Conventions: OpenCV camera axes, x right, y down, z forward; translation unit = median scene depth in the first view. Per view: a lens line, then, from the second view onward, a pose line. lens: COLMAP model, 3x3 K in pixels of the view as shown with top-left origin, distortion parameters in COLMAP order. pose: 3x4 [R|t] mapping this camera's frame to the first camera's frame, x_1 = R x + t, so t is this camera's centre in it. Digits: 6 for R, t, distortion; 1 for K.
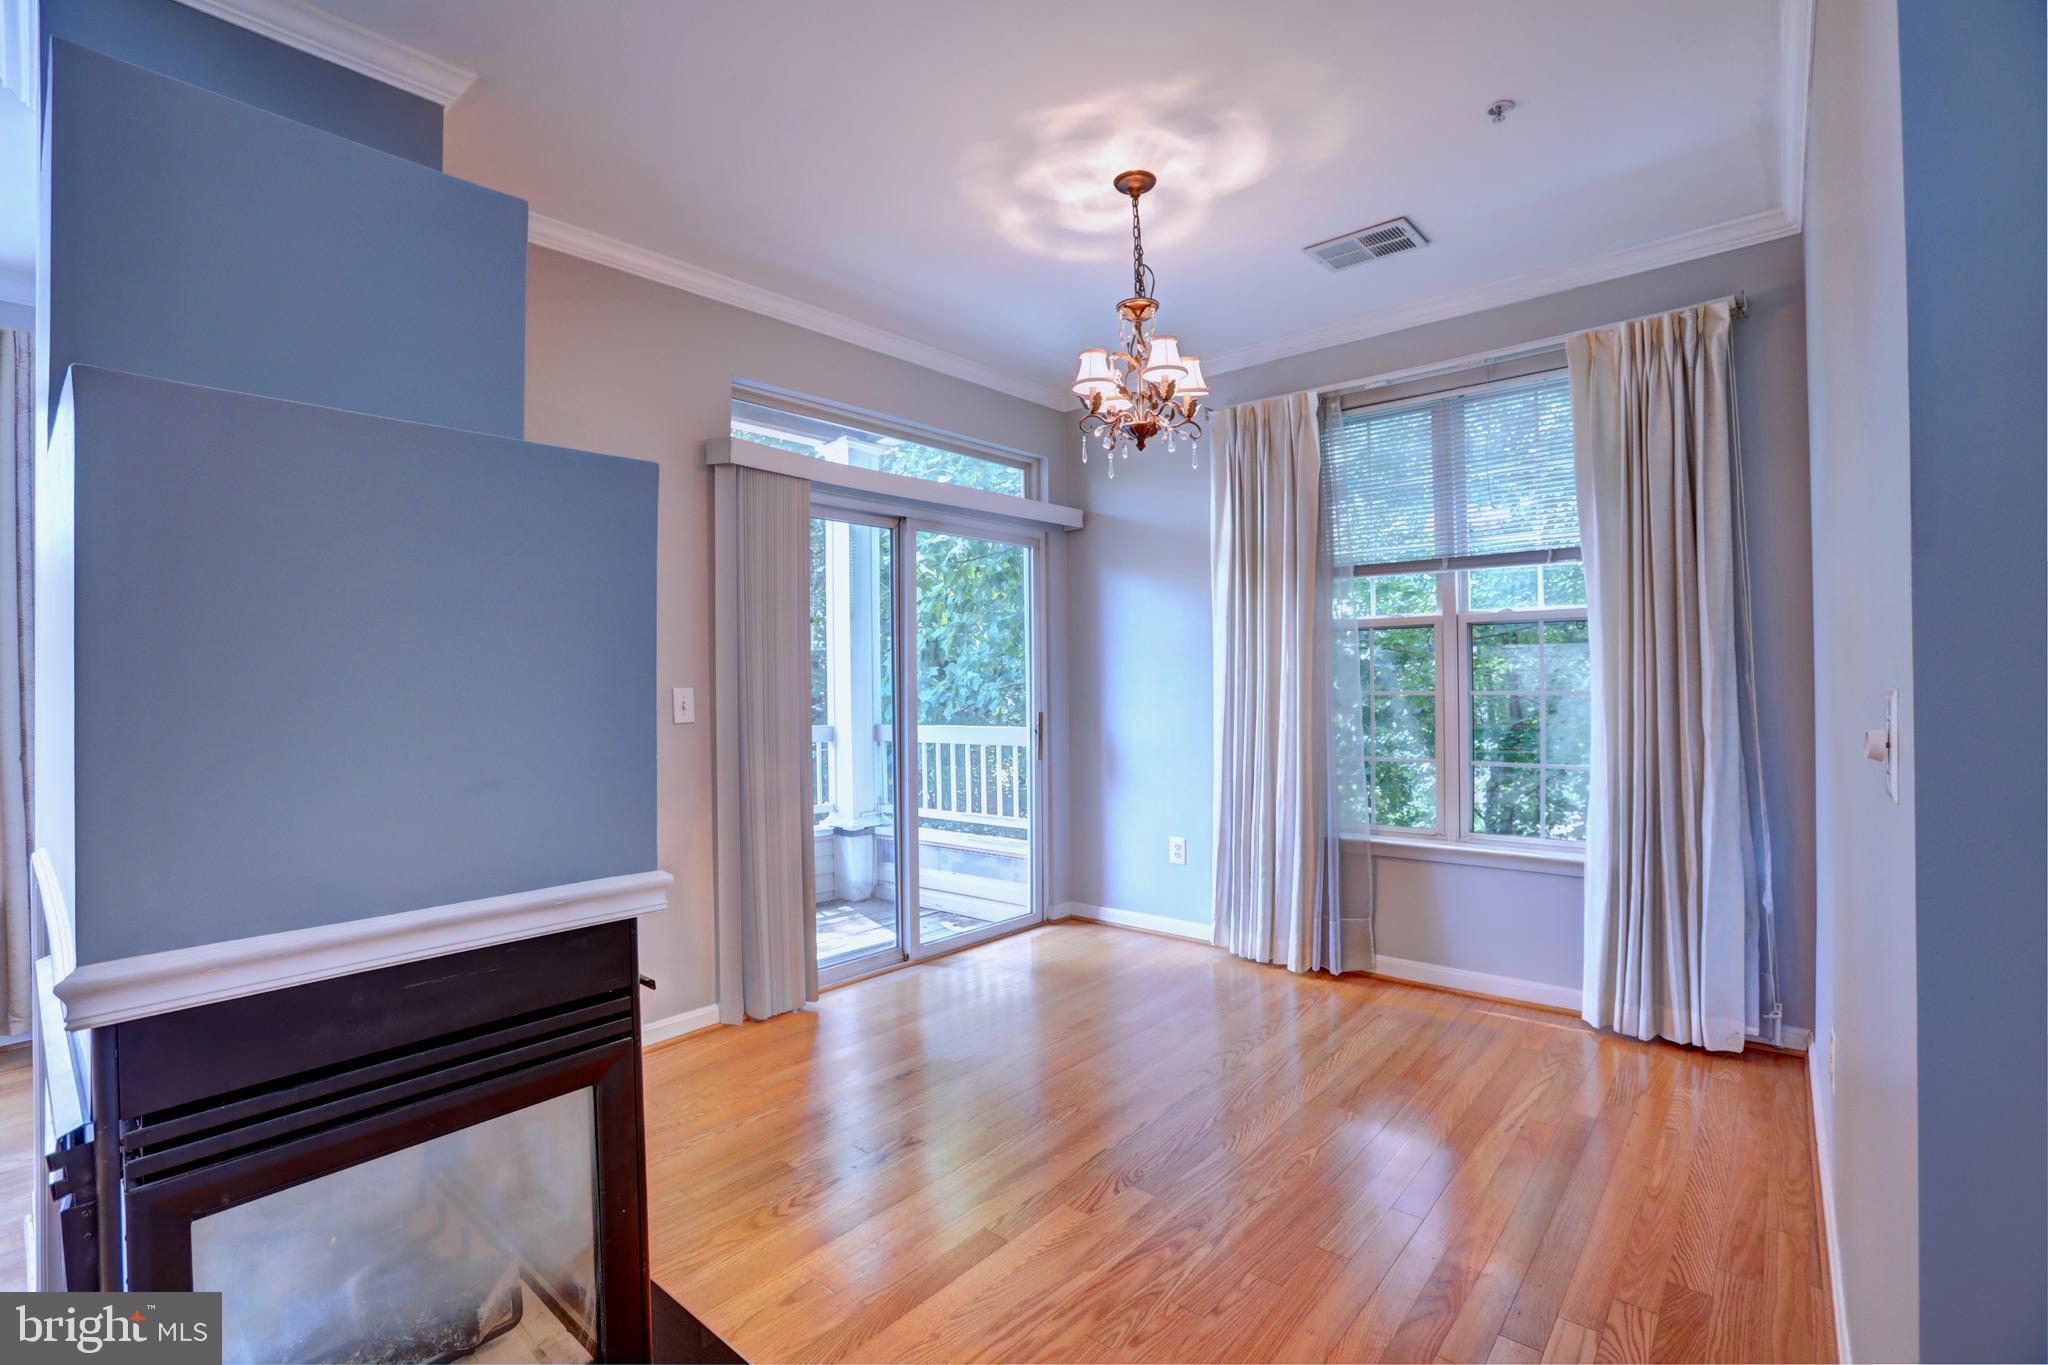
lens RADIAL K [[934.5, 0, 1003.5], [0, 934.5, 674.0], [0, 0, 1]] dist [-0.077646, 0.032739]
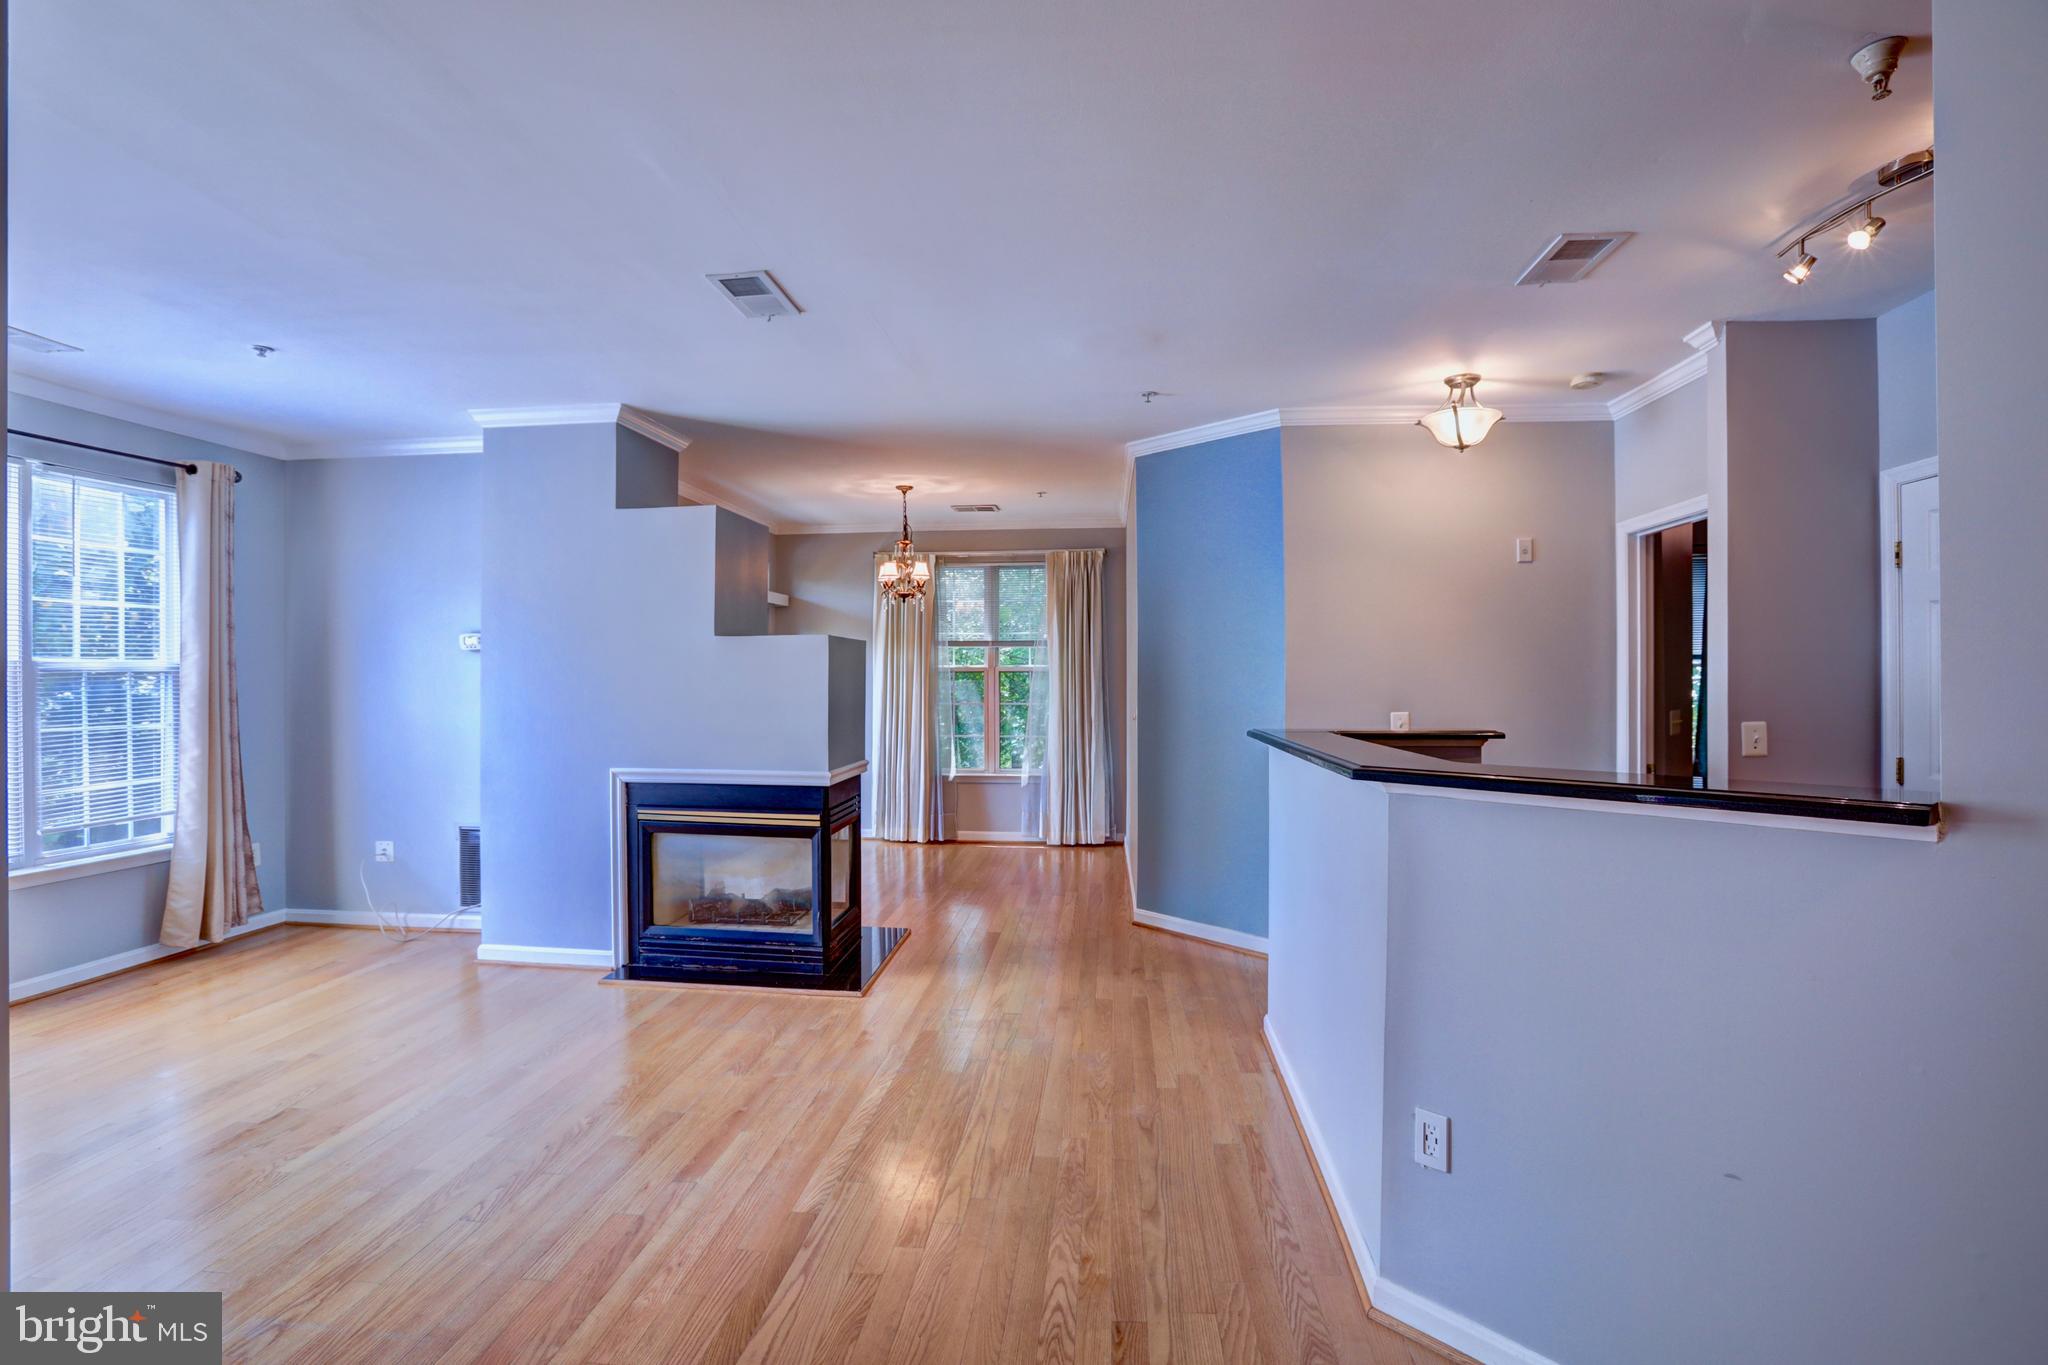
lens RADIAL K [[945.9, 0, 1018.8], [0, 945.9, 672.2], [0, 0, 1]] dist [-0.080132, 0.036170]
pose [[0.818113, 0.014646, 0.574871, -0.848043], [-0.011337, 0.999892, -0.009341, -0.038792], [-0.574945, 0.001125, 0.818191, -0.972334]]
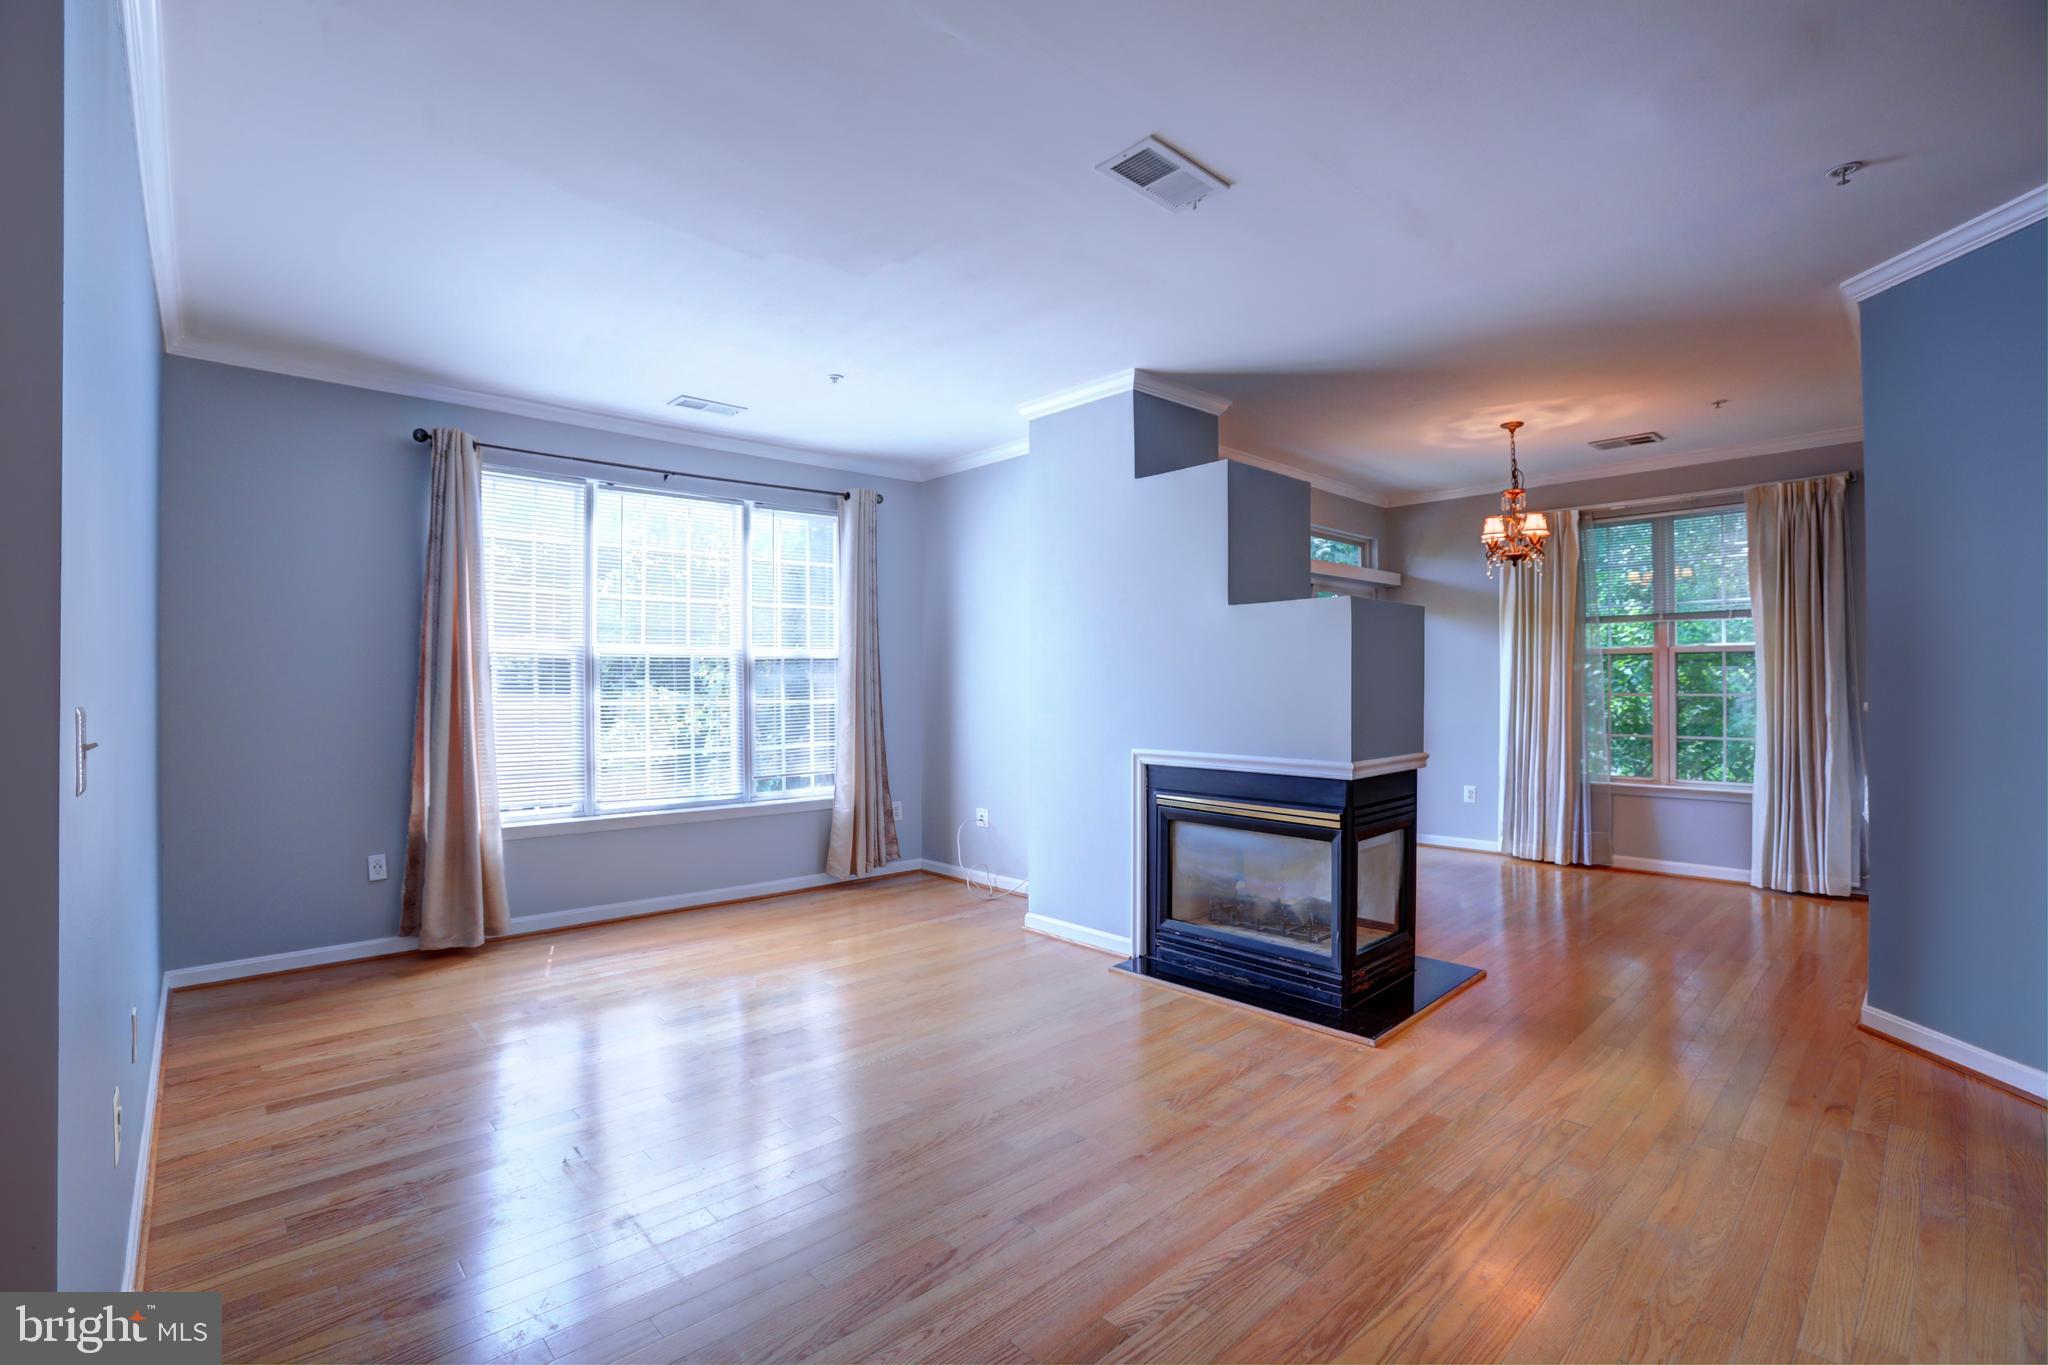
lens RADIAL K [[934.5, 0, 1003.5], [0, 934.5, 674.0], [0, 0, 1]] dist [-0.077646, 0.032739]
pose [[0.995277, 0.006778, -0.096842, -0.618126], [-0.006771, 0.999977, 0.000404, -0.010974], [0.096843, 0.000254, 0.995300, -0.844923]]
